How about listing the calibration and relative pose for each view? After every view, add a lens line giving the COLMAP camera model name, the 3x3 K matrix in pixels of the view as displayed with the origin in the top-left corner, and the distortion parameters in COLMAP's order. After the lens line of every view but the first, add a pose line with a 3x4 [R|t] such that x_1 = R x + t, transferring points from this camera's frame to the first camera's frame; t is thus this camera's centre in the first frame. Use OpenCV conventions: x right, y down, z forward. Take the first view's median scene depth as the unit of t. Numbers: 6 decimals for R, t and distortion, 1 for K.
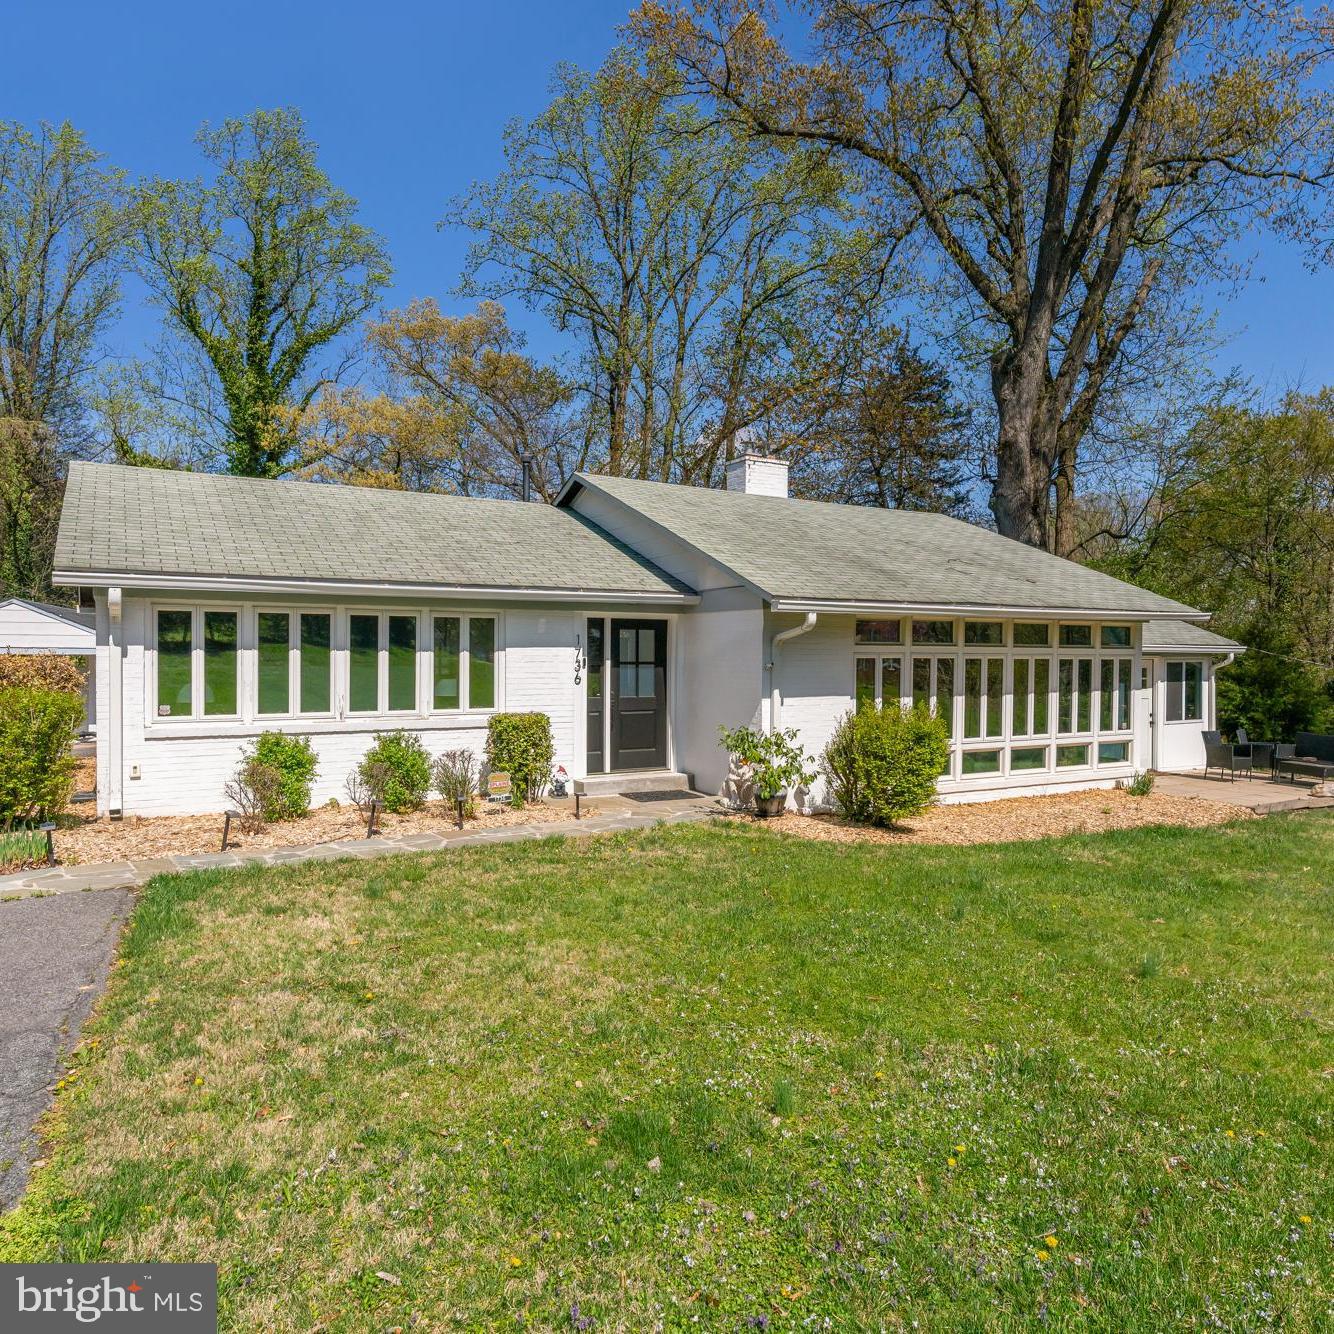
lens RADIAL K [[945.8, 0, 670.6], [0, 945.8, 666.3], [0, 0, 1]] dist [0.002974, 0.004212]
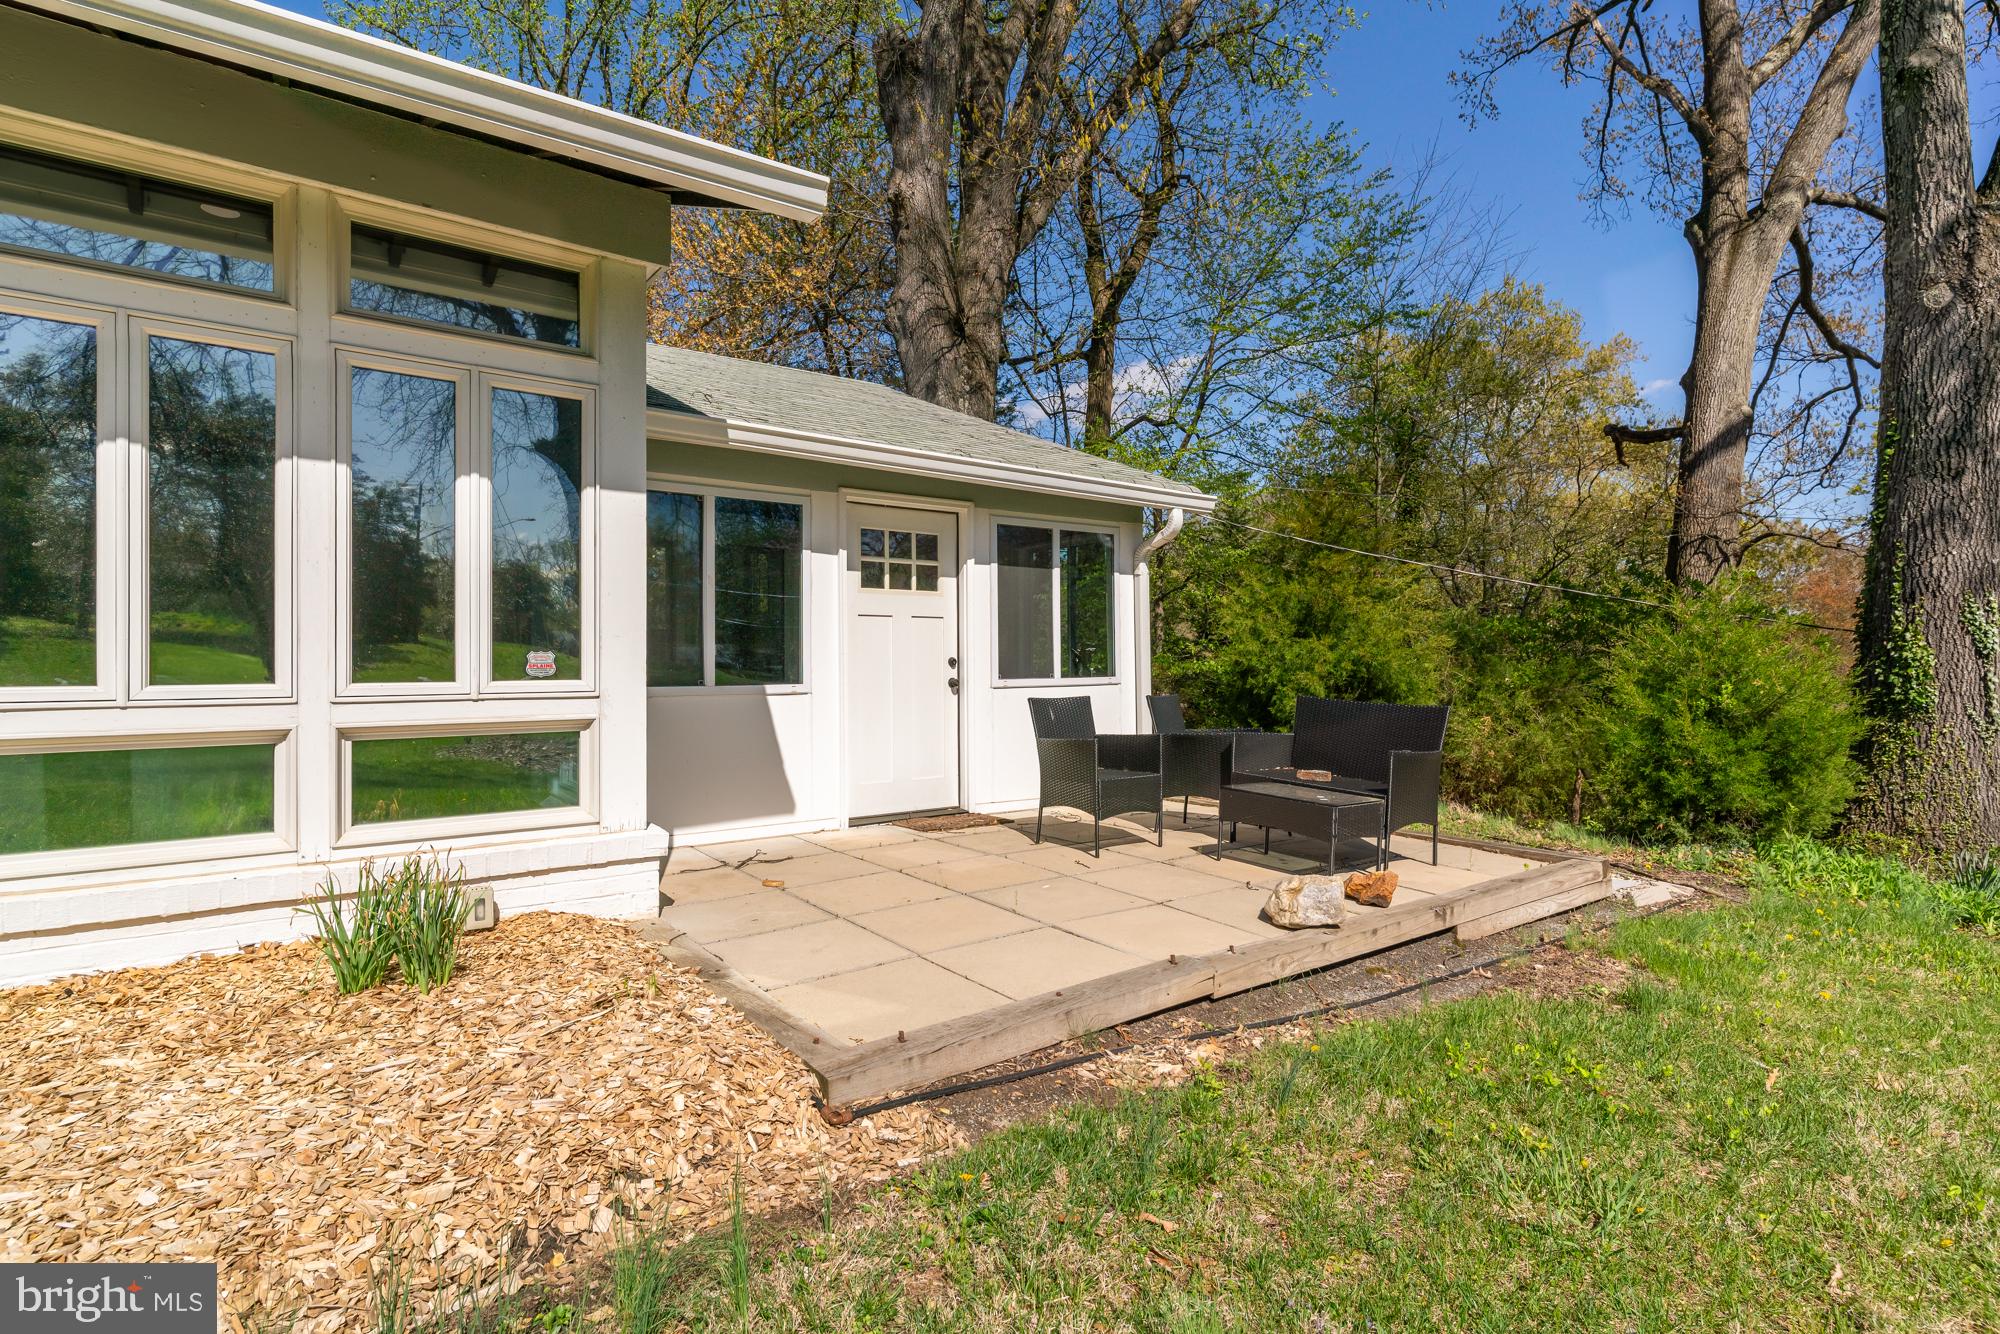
lens RADIAL K [[961.3, 0, 994.3], [0, 961.3, 663.5], [0, 0, 1]] dist [0.000099, 0.000416]
pose [[0.993475, -0.011273, 0.113488, 0.613305], [0.013313, 0.999763, -0.017235, 0.074191], [-0.113267, 0.018633, 0.993390, 0.796604]]
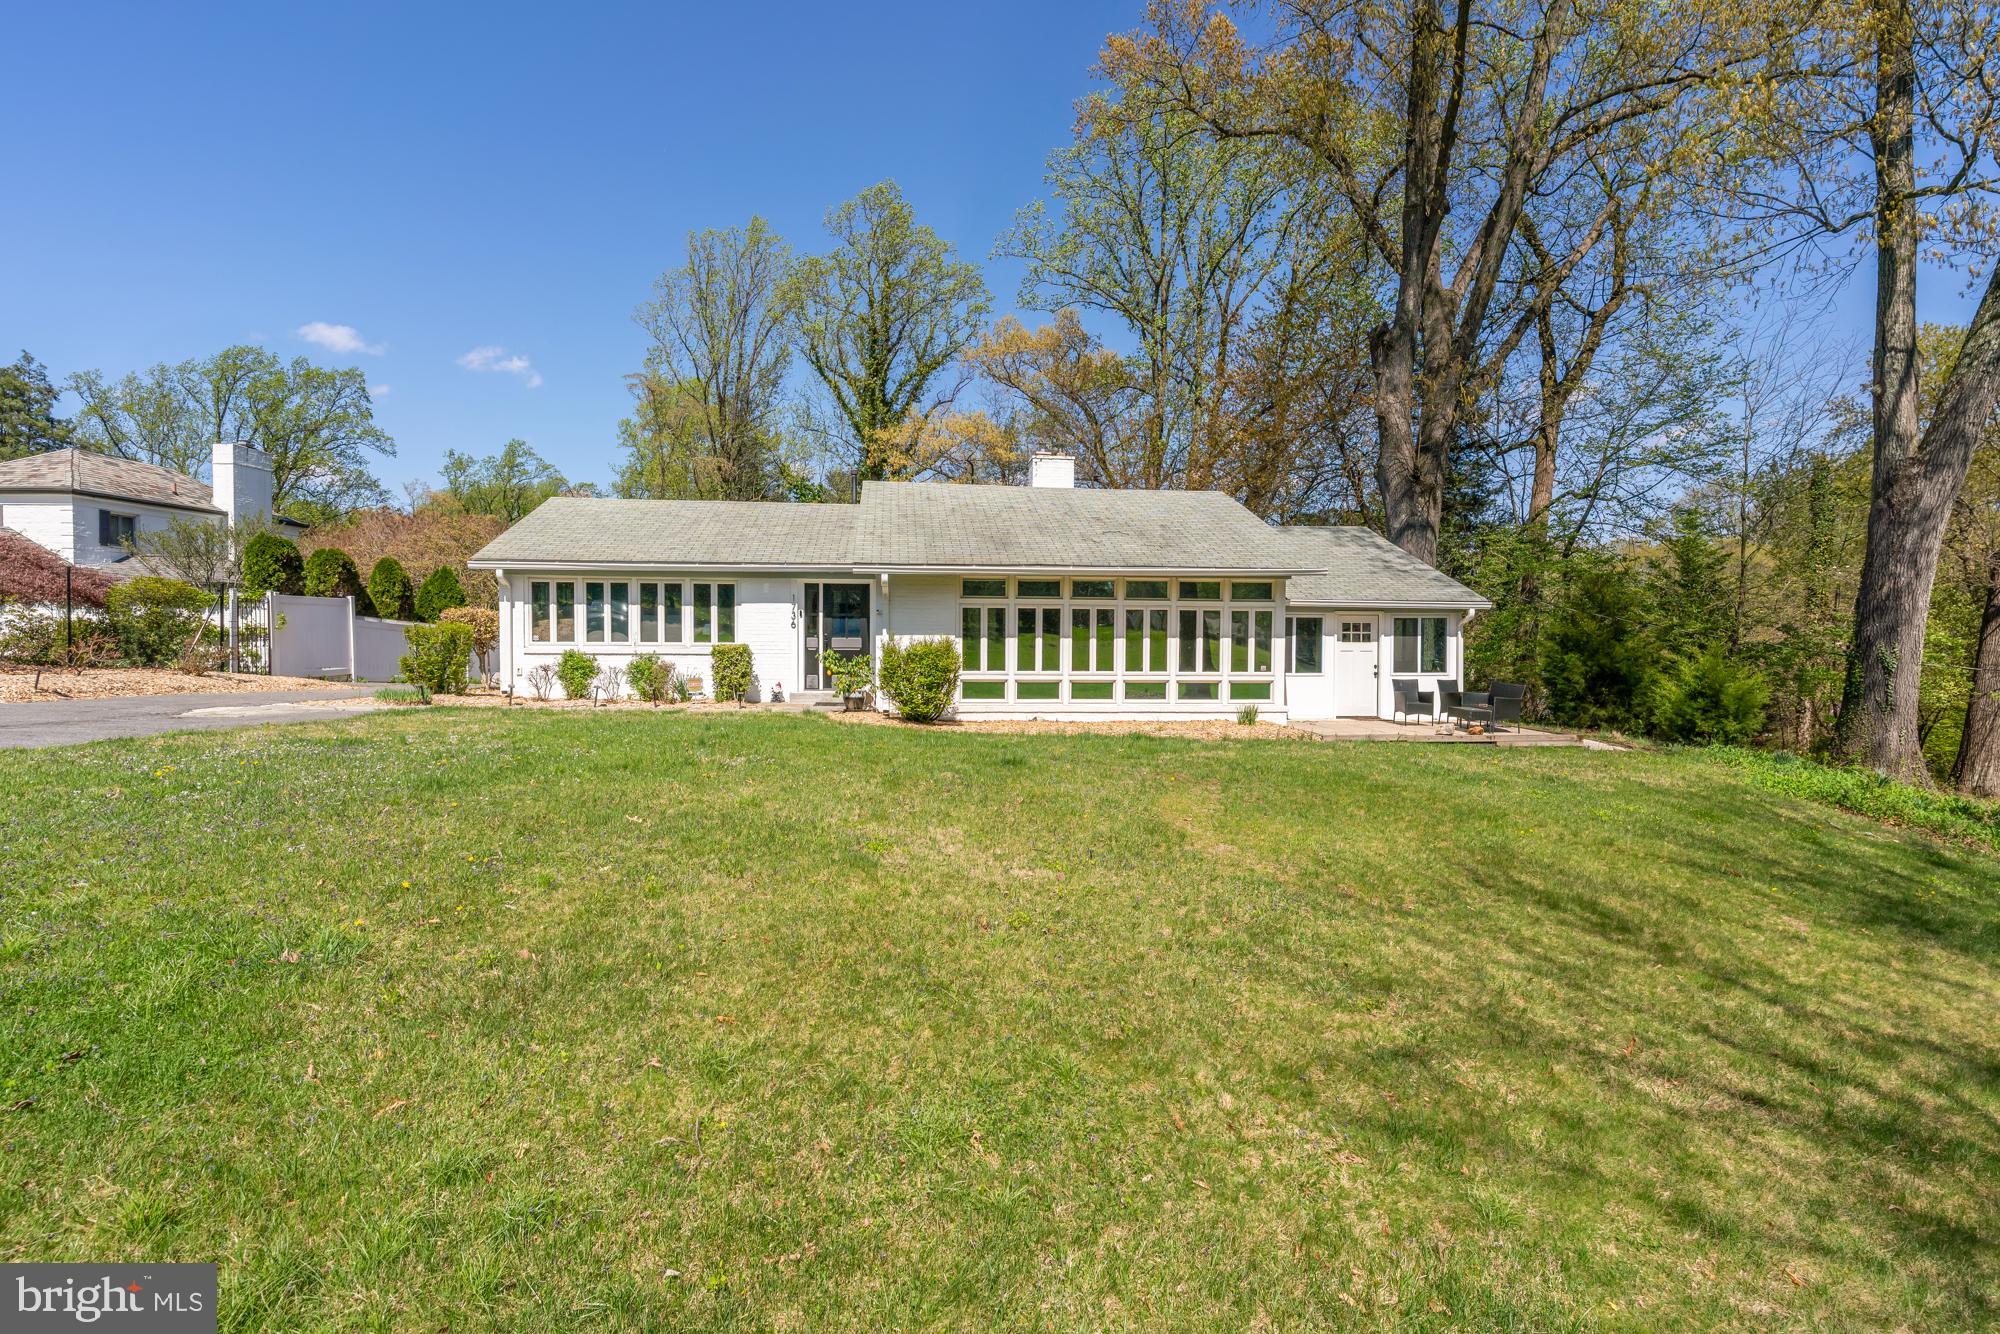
lens RADIAL K [[961.3, 0, 998.4], [0, 961.3, 663.7], [0, 0, 1]] dist [0.000099, 0.000416]
pose [[0.916481, 0.007193, -0.400014, 0.703114], [-0.006026, 0.999973, 0.004174, 0.058040], [0.400034, -0.001415, 0.916499, -0.217631]]
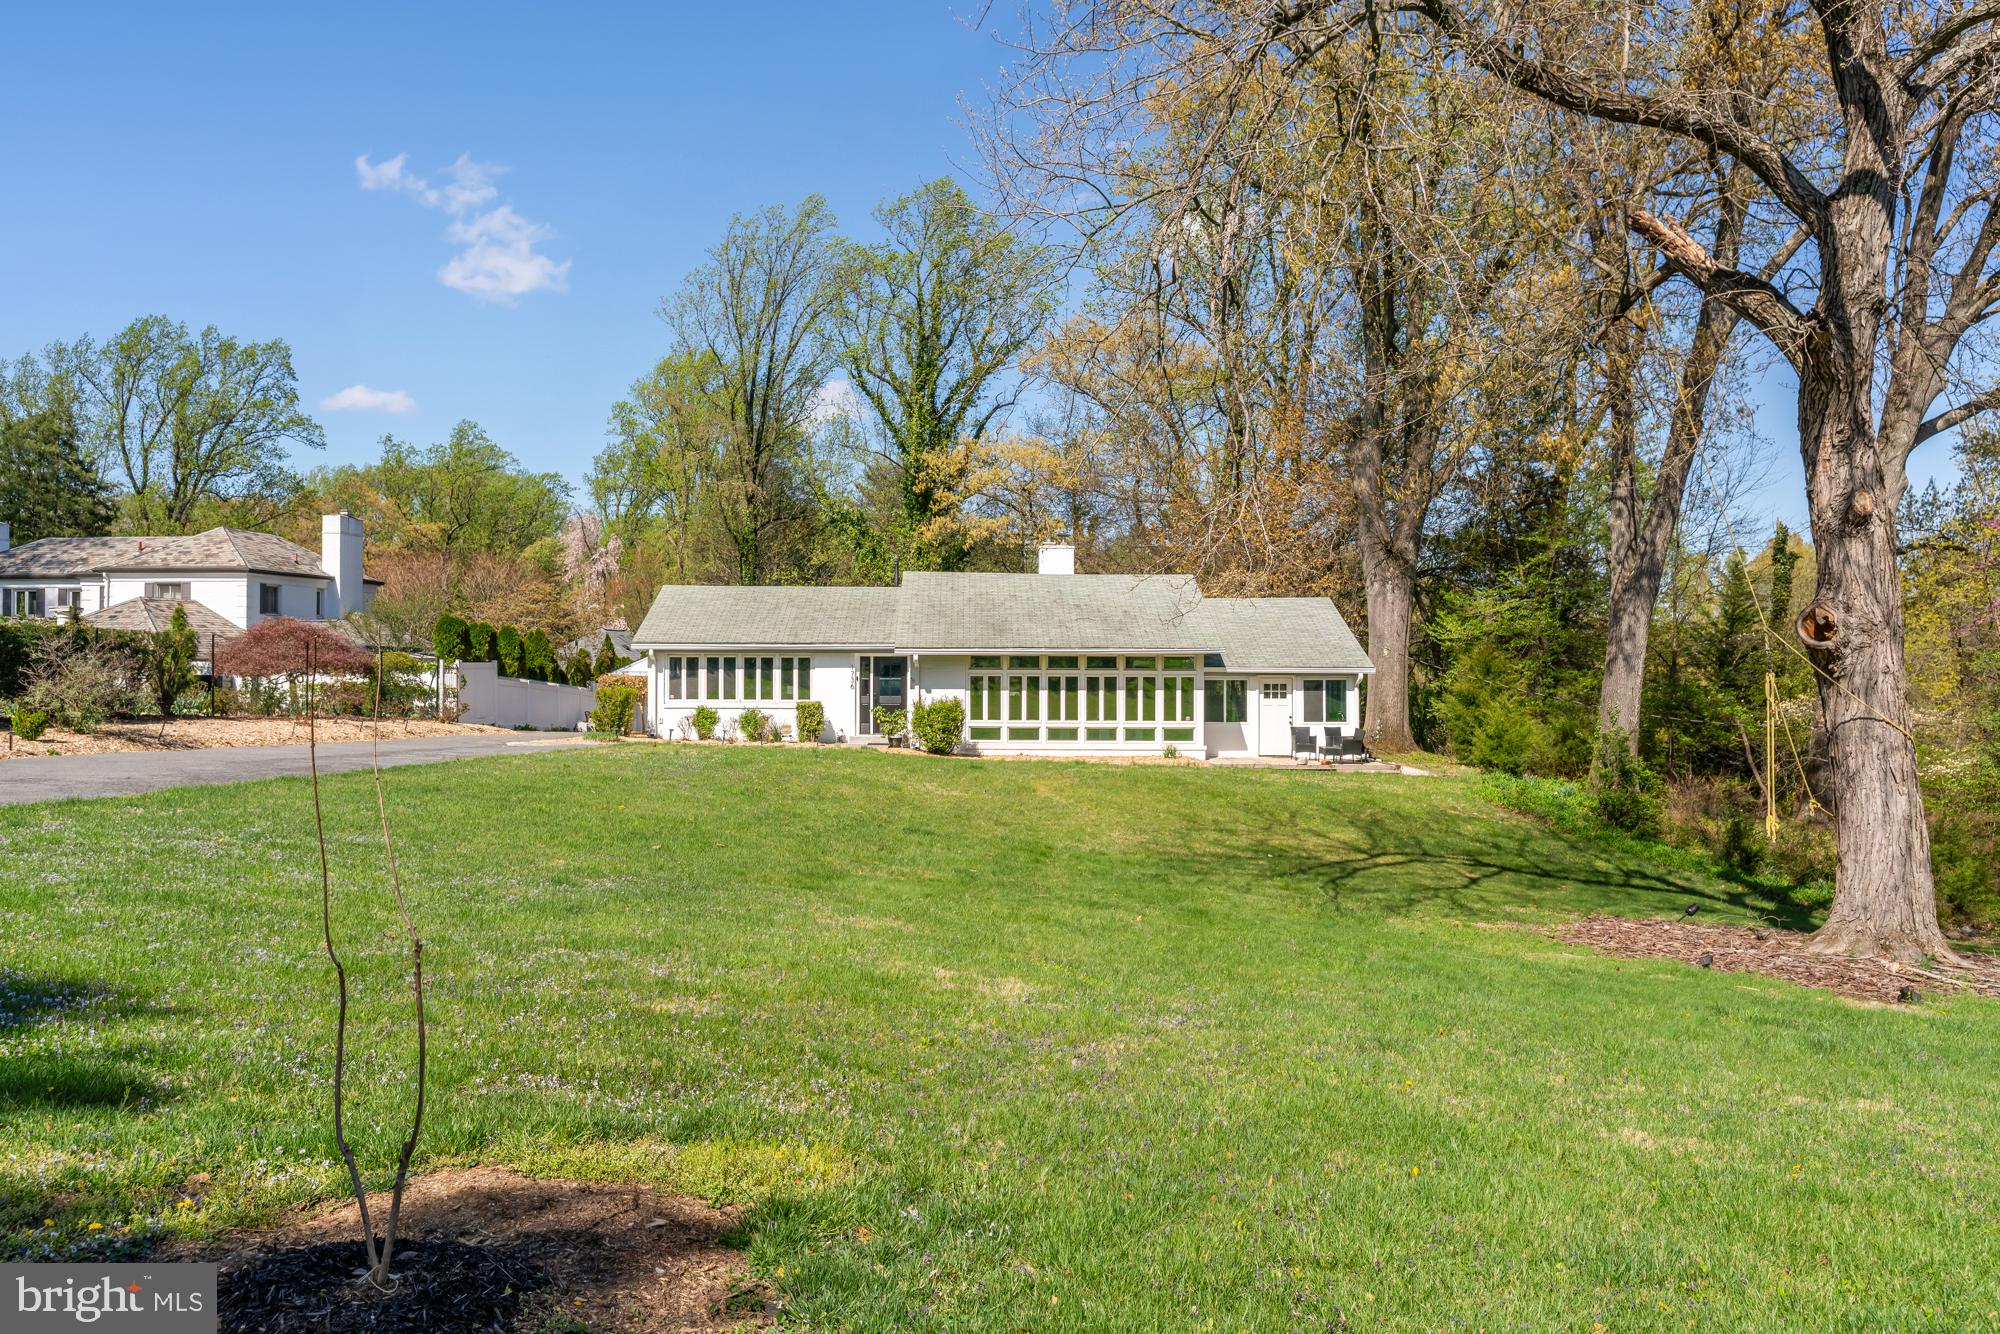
lens RADIAL K [[1493.7, 0, 995.4], [0, 1493.7, 665.3], [0, 0, 1]] dist [0.009996, 0.000729]
pose [[0.878451, -0.007800, -0.477769, 1.509751], [-0.005224, 0.999650, -0.025925, 0.043143], [0.477804, 0.025270, 0.878103, -1.480778]]
